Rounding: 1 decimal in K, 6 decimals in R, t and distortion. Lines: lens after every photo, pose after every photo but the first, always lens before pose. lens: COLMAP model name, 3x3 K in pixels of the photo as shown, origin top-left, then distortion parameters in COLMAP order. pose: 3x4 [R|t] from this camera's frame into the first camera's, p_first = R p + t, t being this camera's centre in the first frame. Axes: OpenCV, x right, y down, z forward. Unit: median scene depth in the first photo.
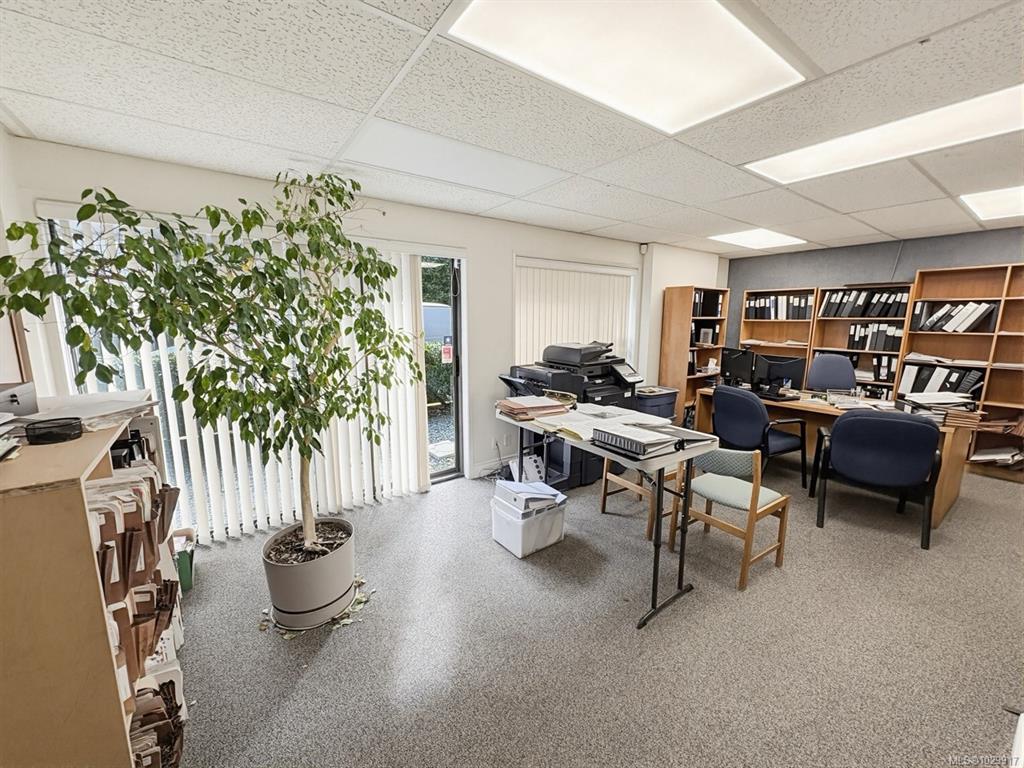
lens RADIAL K [[406.7, 0, 513.4], [0, 406.7, 386.5], [0, 0, 1]] dist [0.001245, 0.000493]
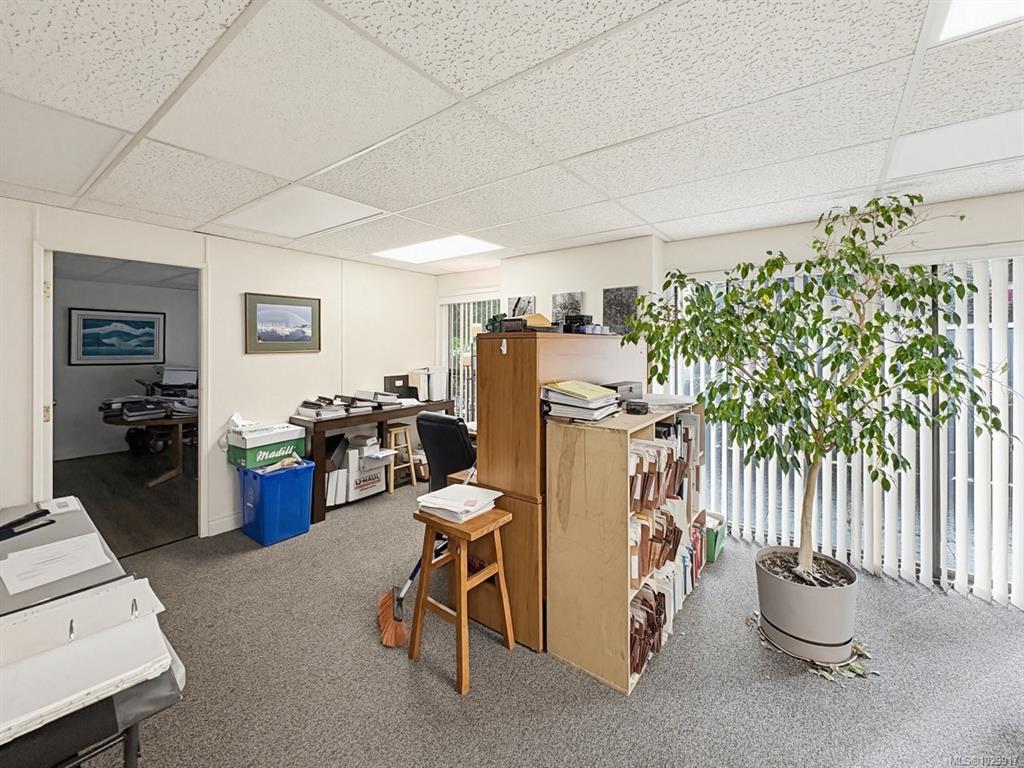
lens RADIAL K [[419.6, 0, 513.3], [0, 419.6, 345.7], [0, 0, 1]] dist [0.000352, 0.000083]
pose [[0.292574, -0.004607, -0.956232, 0.285596], [-0.156056, 0.986352, -0.052500, 0.011301], [0.943423, 0.164586, 0.287862, -0.049520]]
